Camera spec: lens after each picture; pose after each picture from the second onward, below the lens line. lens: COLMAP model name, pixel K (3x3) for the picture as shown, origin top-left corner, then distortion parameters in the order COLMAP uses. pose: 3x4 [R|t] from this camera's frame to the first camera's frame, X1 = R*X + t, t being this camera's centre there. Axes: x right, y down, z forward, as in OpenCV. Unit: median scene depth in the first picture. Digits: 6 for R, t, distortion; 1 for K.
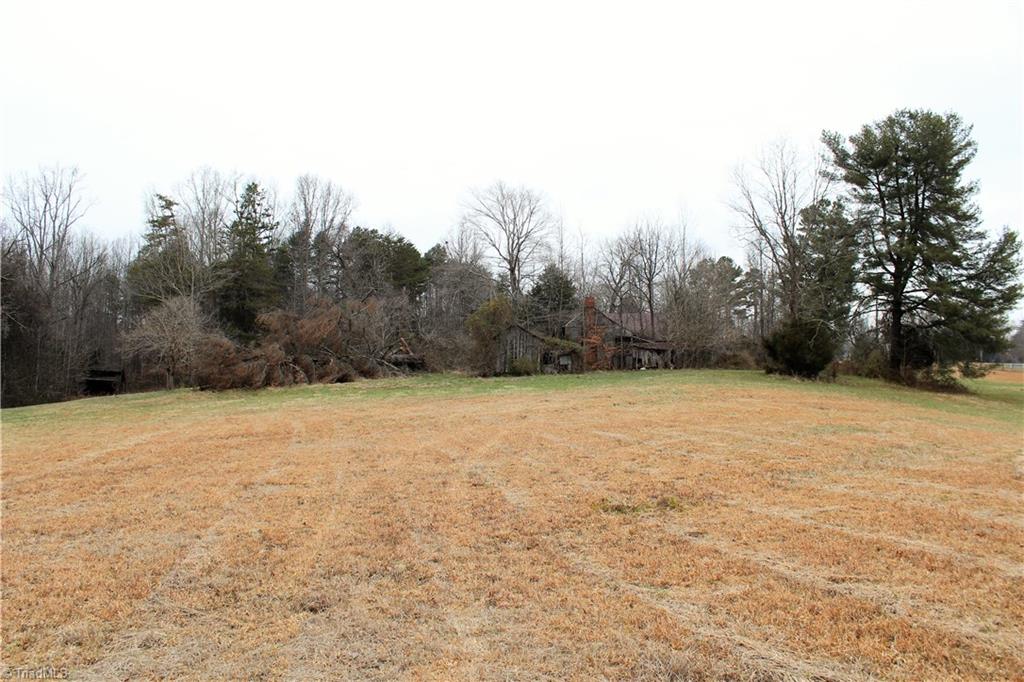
lens RADIAL K [[856.2, 0, 510.6], [0, 856.2, 343.8], [0, 0, 1]] dist [-0.160397, 0.145046]
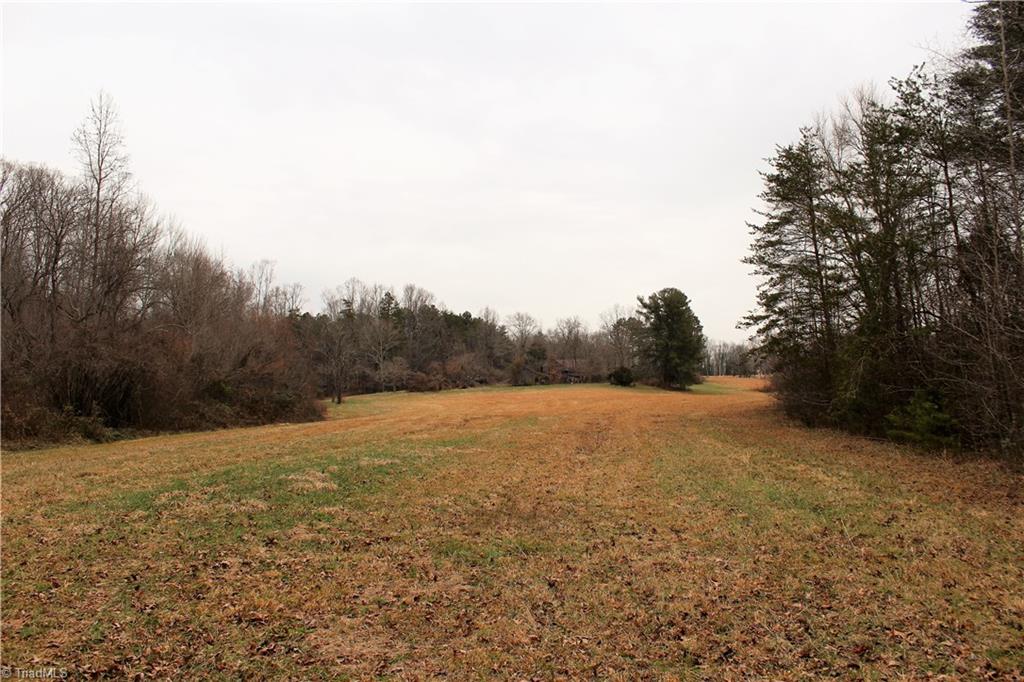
lens RADIAL K [[856.2, 0, 512.6], [0, 856.2, 341.2], [0, 0, 1]] dist [-0.160397, 0.145046]
pose [[0.998842, -0.002723, 0.048043, -0.165996], [0.003247, 0.999936, -0.010827, -0.076341], [-0.048010, 0.010971, 0.998787, -1.736847]]
